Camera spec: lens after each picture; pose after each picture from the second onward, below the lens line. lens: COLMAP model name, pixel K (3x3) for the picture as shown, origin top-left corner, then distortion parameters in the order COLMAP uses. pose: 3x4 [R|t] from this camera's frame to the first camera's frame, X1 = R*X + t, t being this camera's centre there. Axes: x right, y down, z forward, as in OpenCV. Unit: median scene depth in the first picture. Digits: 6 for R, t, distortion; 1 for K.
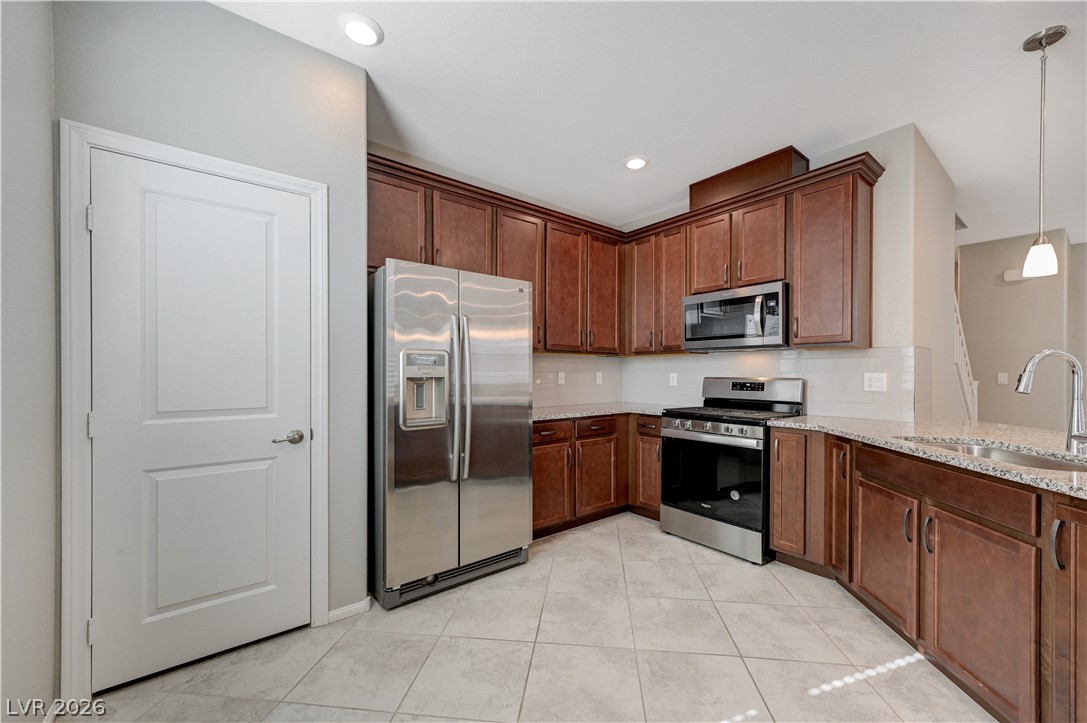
lens RADIAL K [[431.3, 0, 542.0], [0, 431.3, 373.3], [0, 0, 1]] dist [-0.001314, 0.001819]
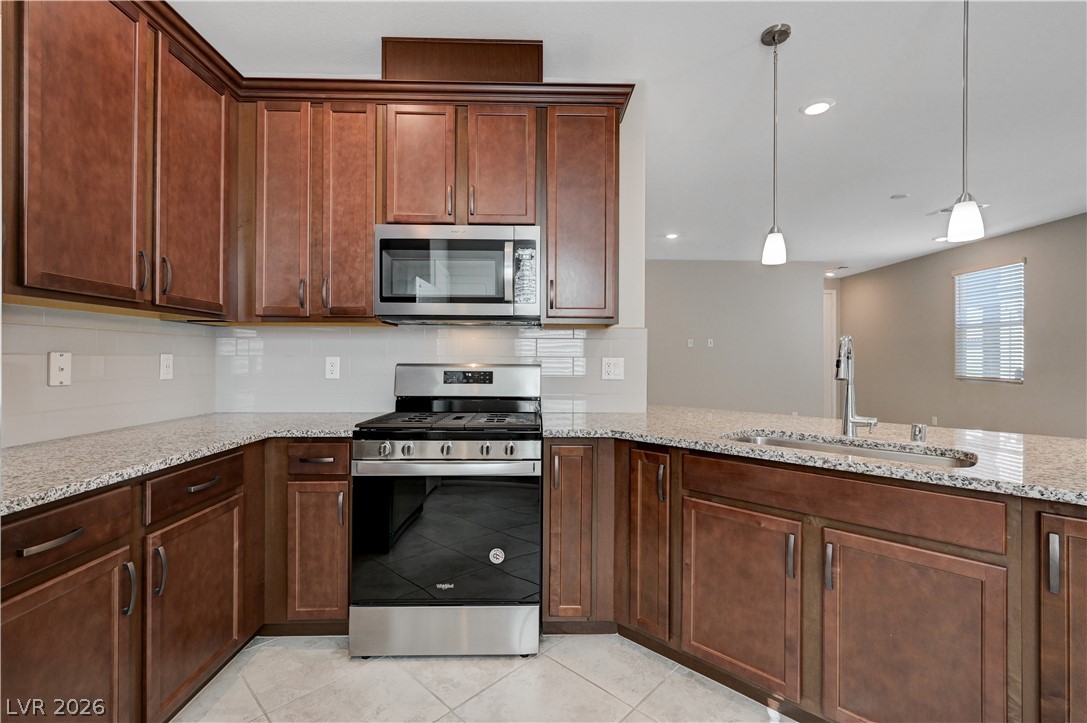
lens RADIAL K [[485.6, 0, 560.2], [0, 485.6, 358.8], [0, 0, 1]] dist [0.000652, 0.000665]
pose [[0.597186, 0.002822, 0.802098, -0.054725], [-0.003170, 0.999994, -0.001158, 0.002339], [-0.802097, -0.001851, 0.597191, 0.517822]]
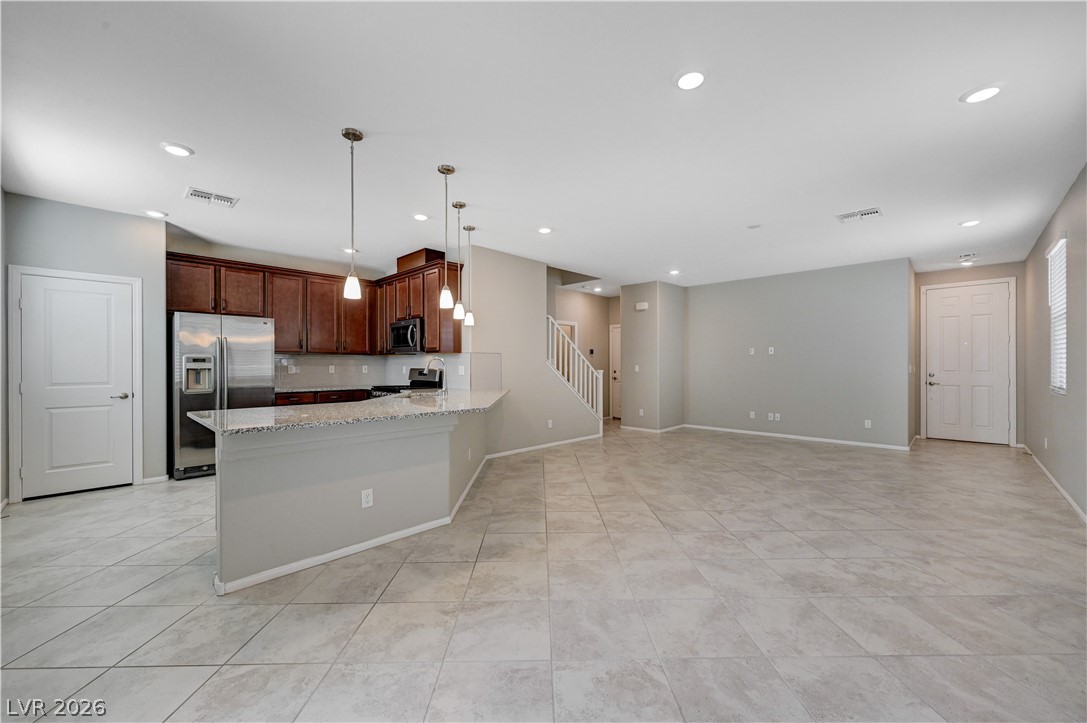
lens RADIAL K [[431.3, 0, 536.7], [0, 431.3, 366.2], [0, 0, 1]] dist [-0.001314, 0.001819]
pose [[0.992593, -0.001059, 0.121480, 0.864550], [0.000839, 0.999998, 0.001861, -0.003720], [-0.121482, -0.001745, 0.992592, -0.992042]]
